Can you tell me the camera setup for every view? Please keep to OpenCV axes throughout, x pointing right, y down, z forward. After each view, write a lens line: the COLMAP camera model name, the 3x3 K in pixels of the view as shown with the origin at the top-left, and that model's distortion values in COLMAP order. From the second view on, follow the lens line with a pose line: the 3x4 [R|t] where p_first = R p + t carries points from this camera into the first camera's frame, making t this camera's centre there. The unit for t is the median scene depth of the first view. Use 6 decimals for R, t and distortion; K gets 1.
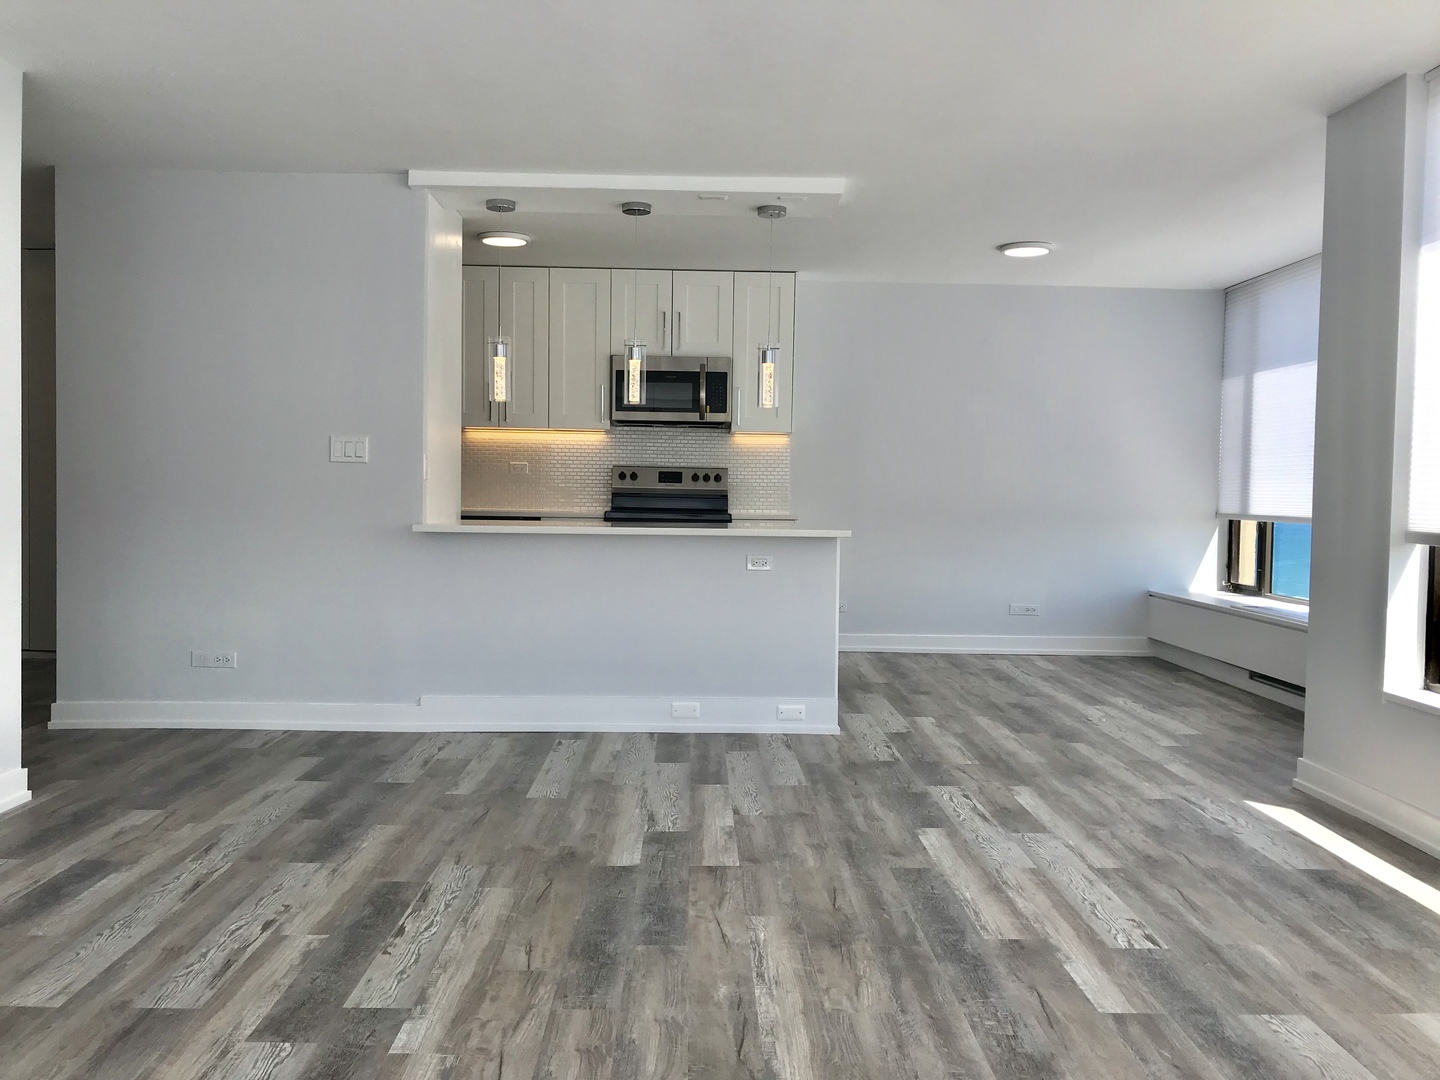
lens RADIAL K [[1189.4, 0, 711.5], [0, 1189.4, 532.4], [0, 0, 1]] dist [0.031505, -0.008791]
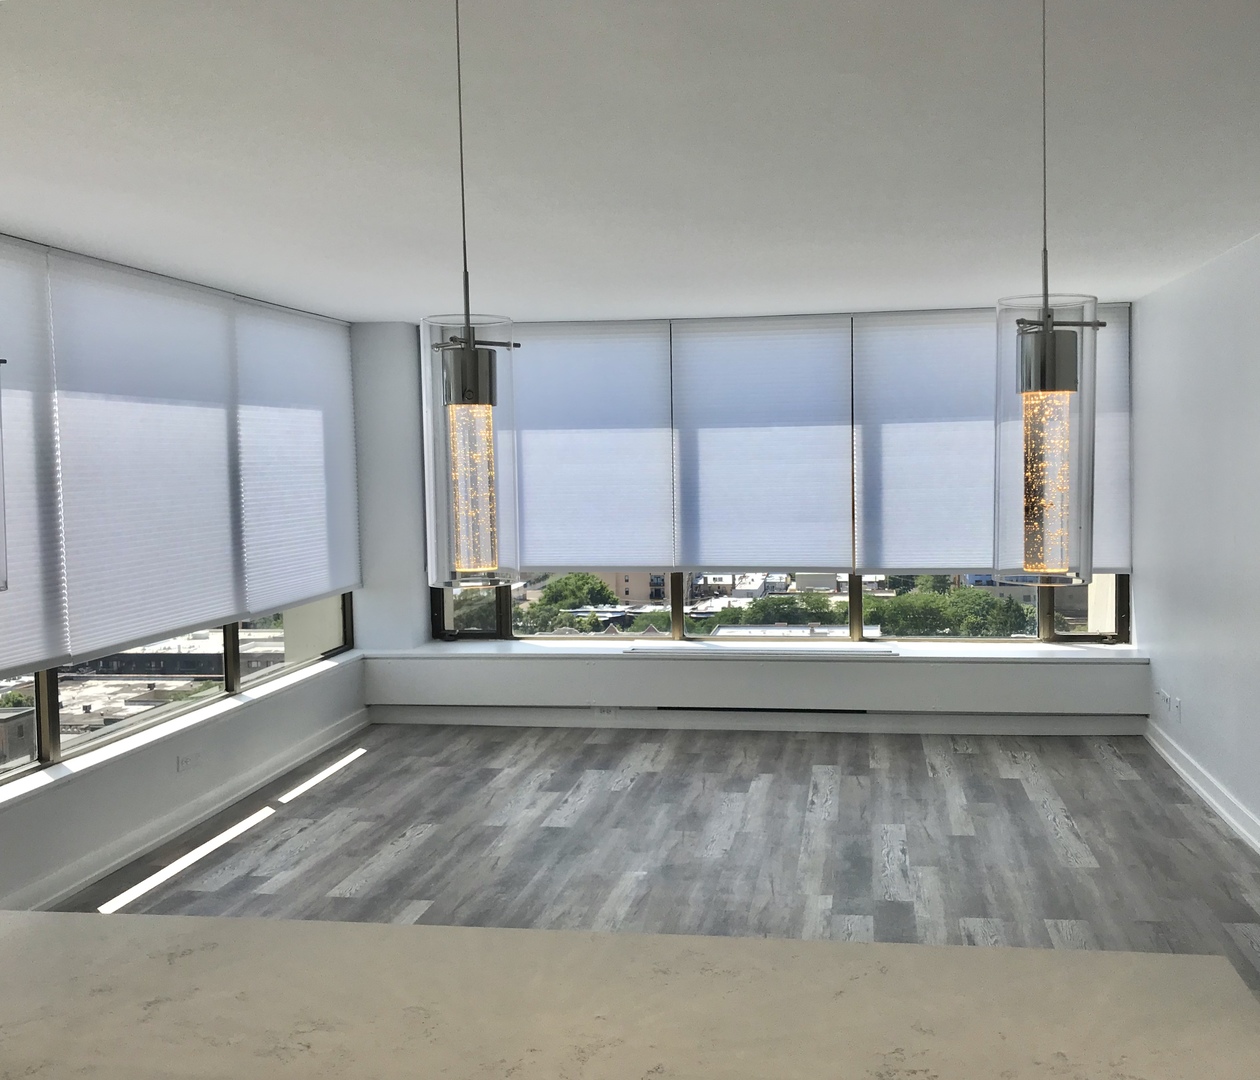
lens RADIAL K [[1240.3, 0, 690.3], [0, 1240.3, 532.5], [0, 0, 1]] dist [0.019044, -0.016981]
pose [[-0.988154, -0.005222, 0.153376, -0.244781], [0.010403, 0.994843, 0.100894, -0.239719], [-0.153112, 0.101294, -0.983004, 2.060166]]
